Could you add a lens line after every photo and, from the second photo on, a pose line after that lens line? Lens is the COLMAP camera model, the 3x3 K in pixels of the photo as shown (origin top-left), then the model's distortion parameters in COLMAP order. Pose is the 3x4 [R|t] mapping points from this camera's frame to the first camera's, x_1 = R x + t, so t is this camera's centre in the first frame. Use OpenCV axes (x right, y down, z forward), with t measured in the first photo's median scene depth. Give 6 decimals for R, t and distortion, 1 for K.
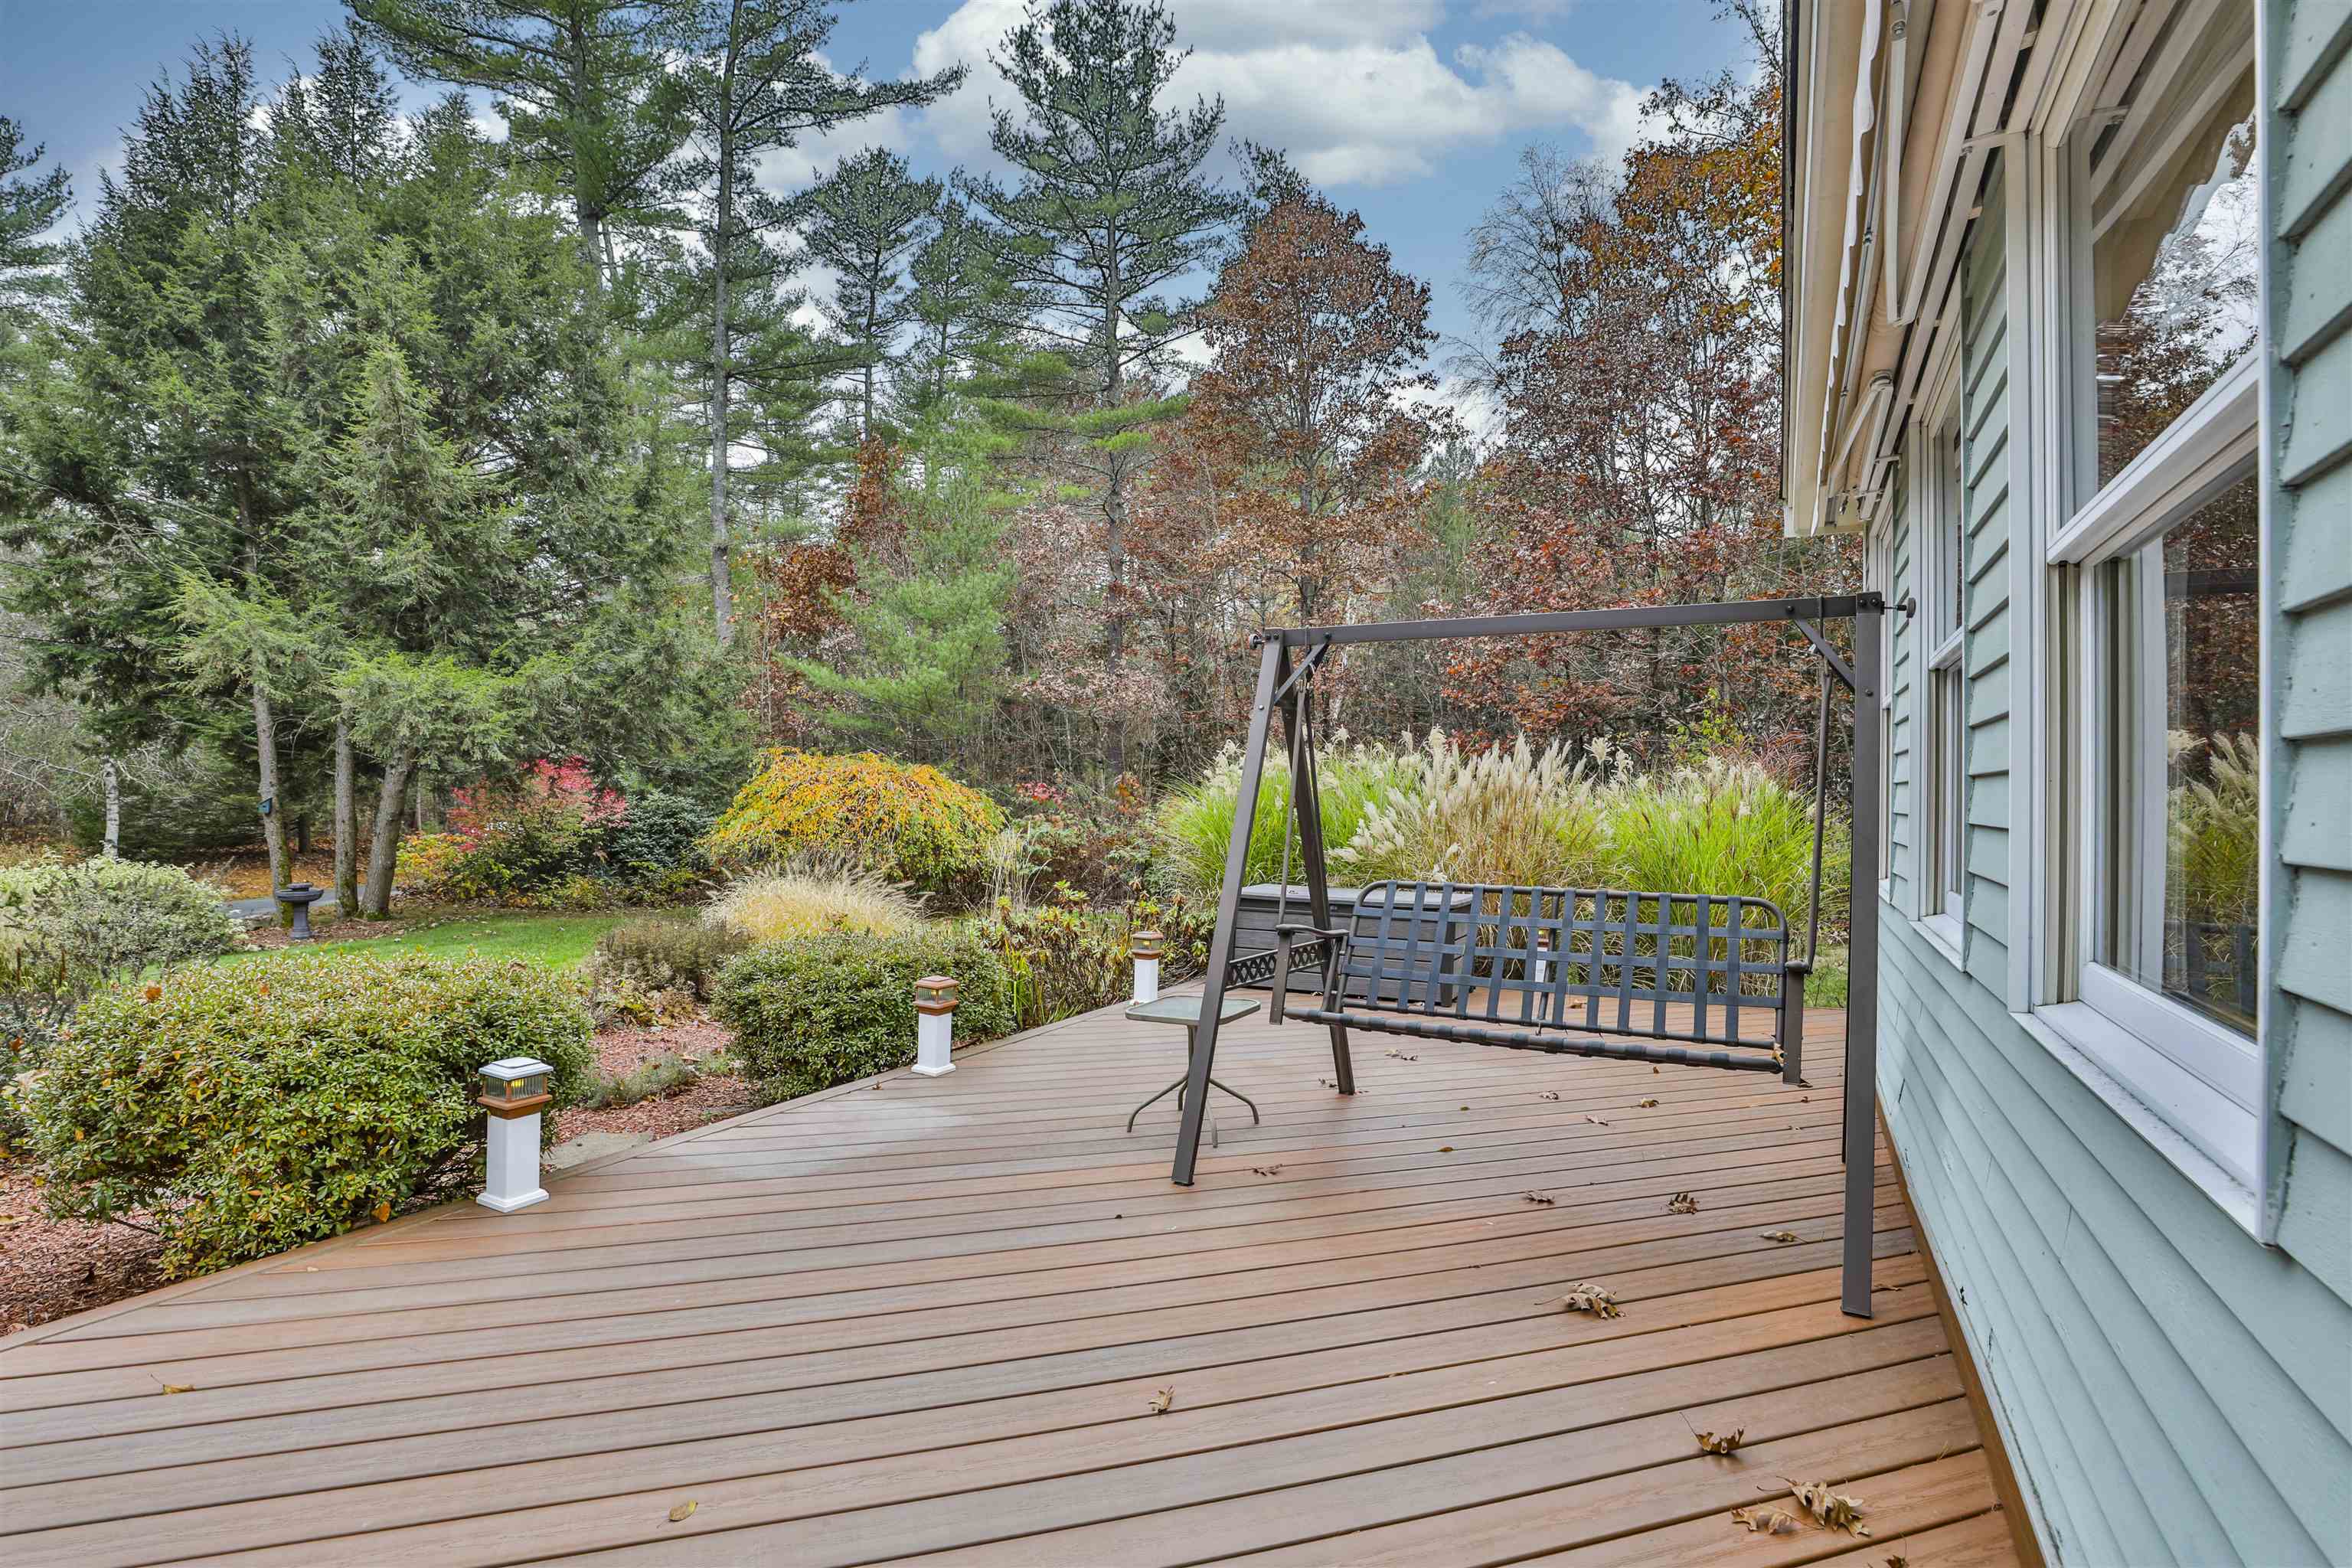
lens RADIAL K [[1236.6, 0, 1165.4], [0, 1236.6, 777.5], [0, 0, 1]] dist [-0.020653, 0.001931]
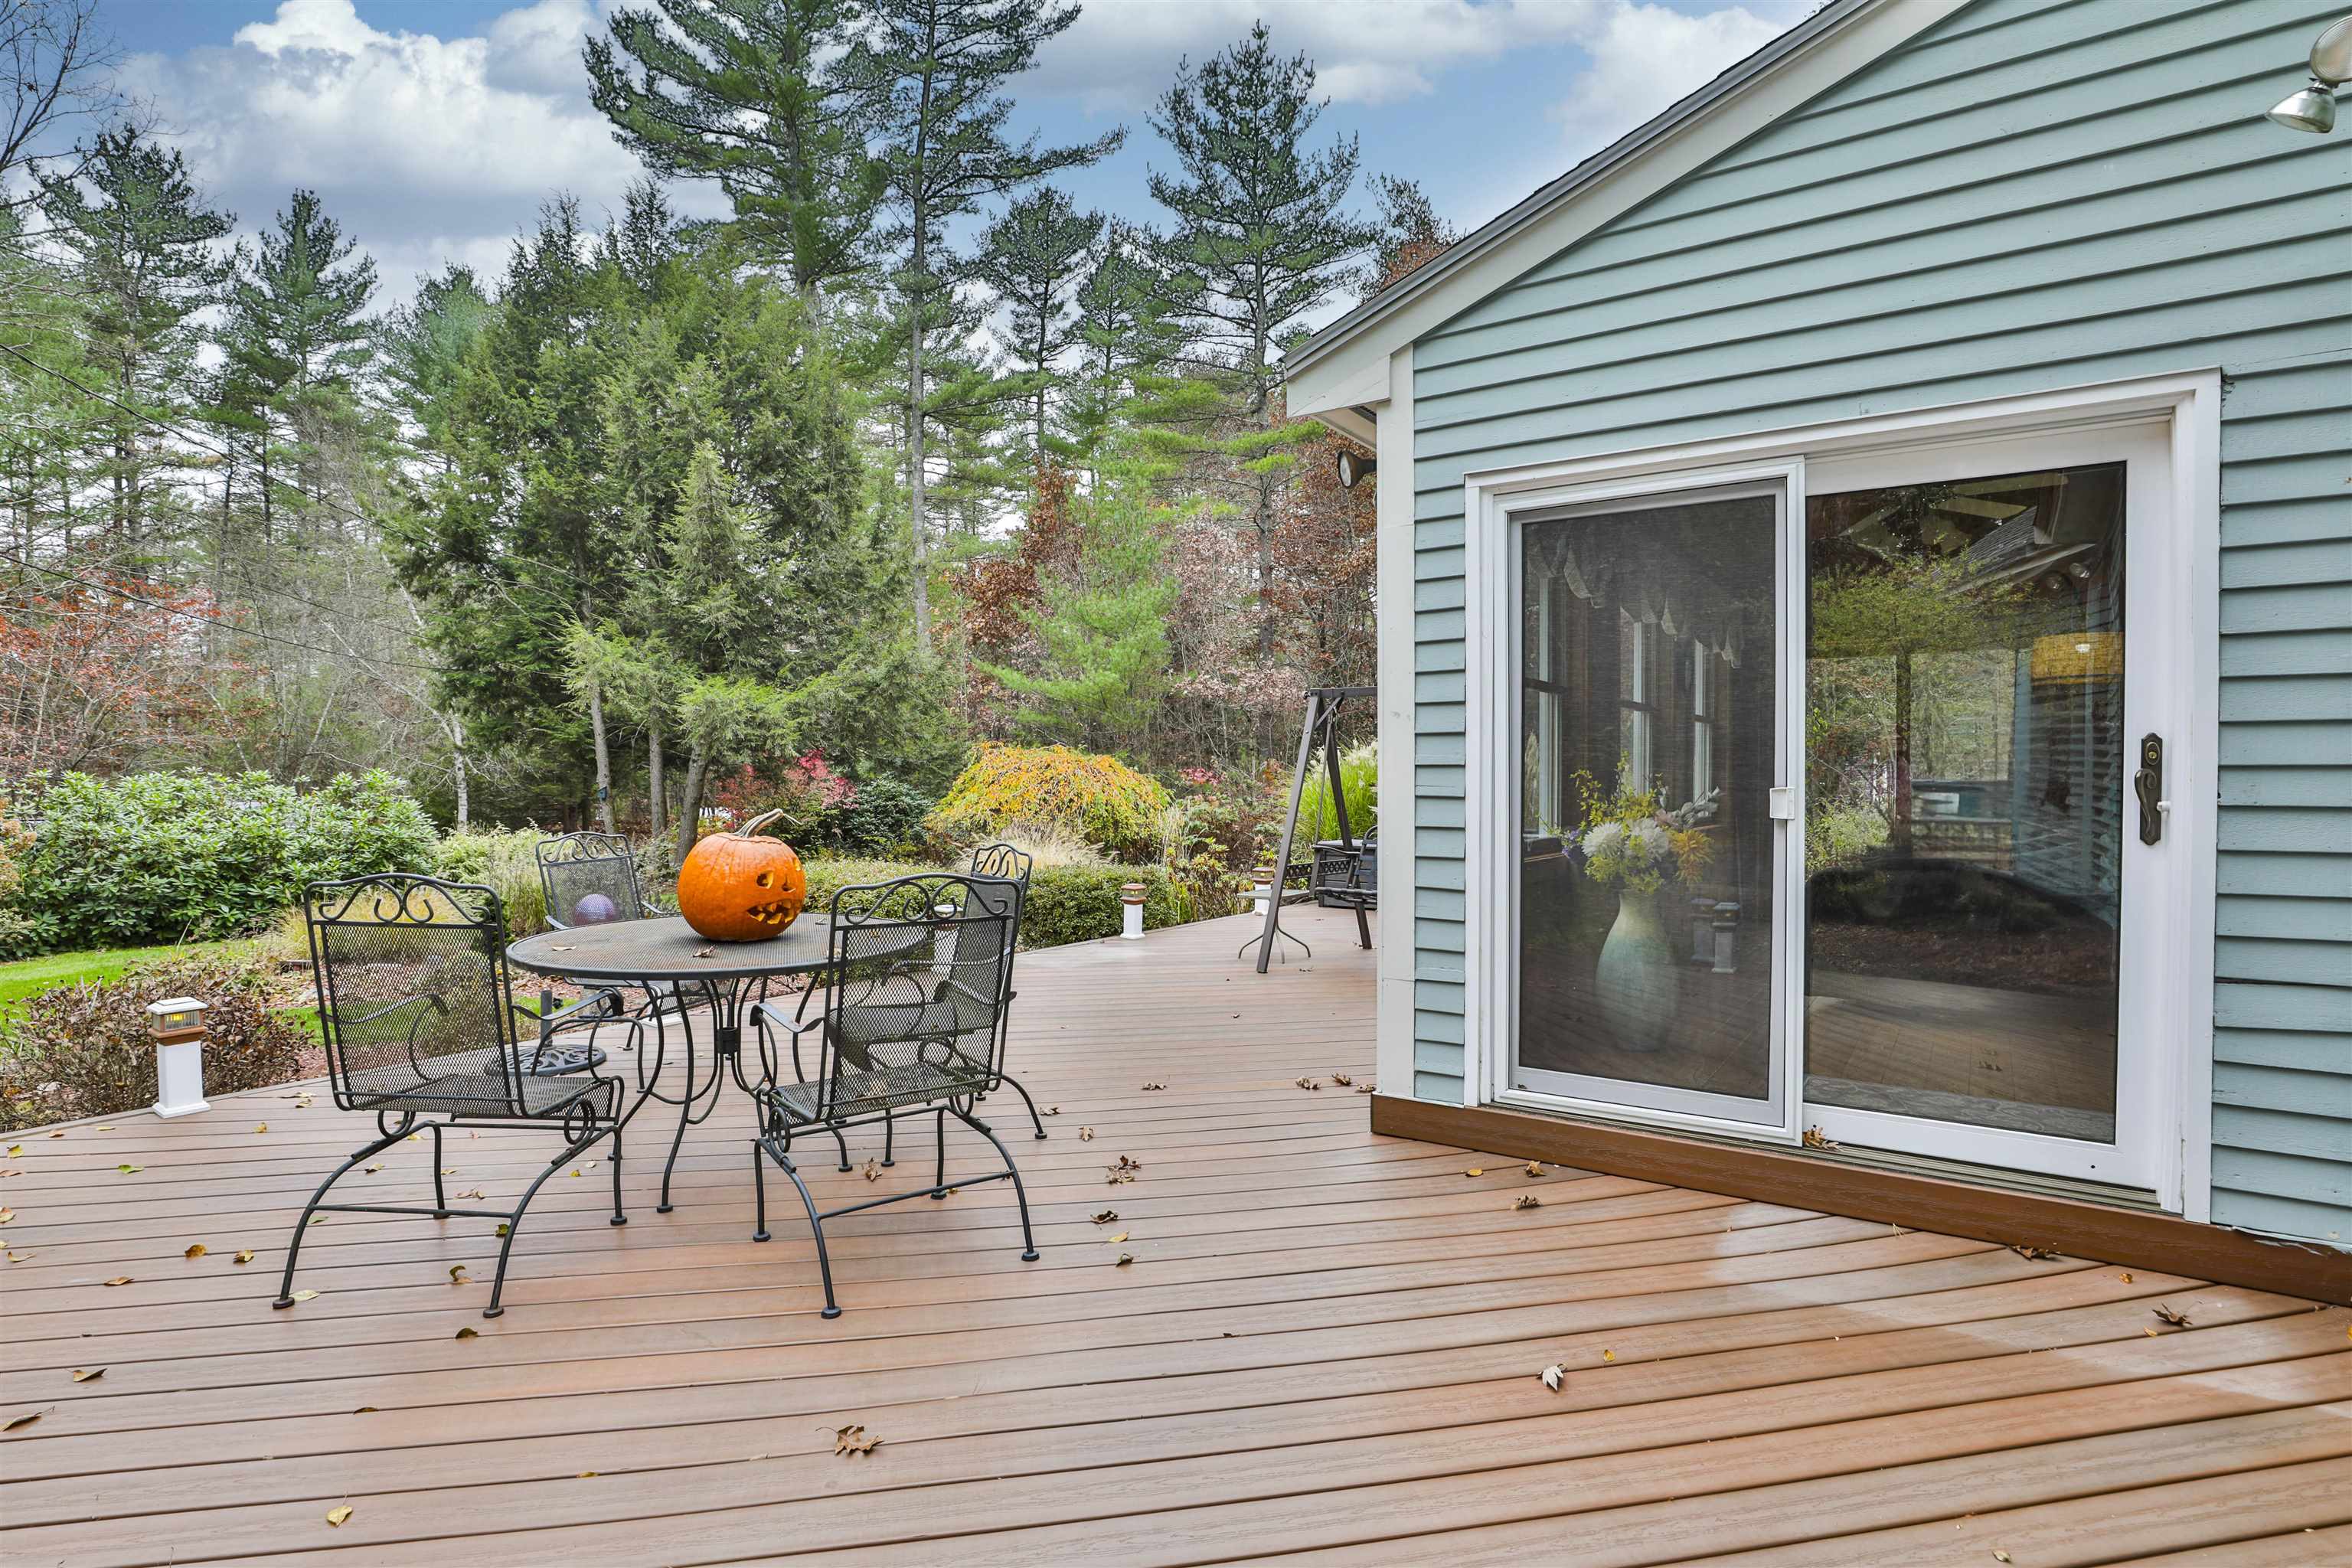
lens RADIAL K [[1236.6, 0, 1165.4], [0, 1236.6, 777.5], [0, 0, 1]] dist [-0.020653, 0.001931]
pose [[0.991343, -0.009303, -0.130966, 0.017512], [0.011098, 0.999854, 0.012981, -0.002214], [0.130826, -0.014322, 0.991302, -0.141972]]
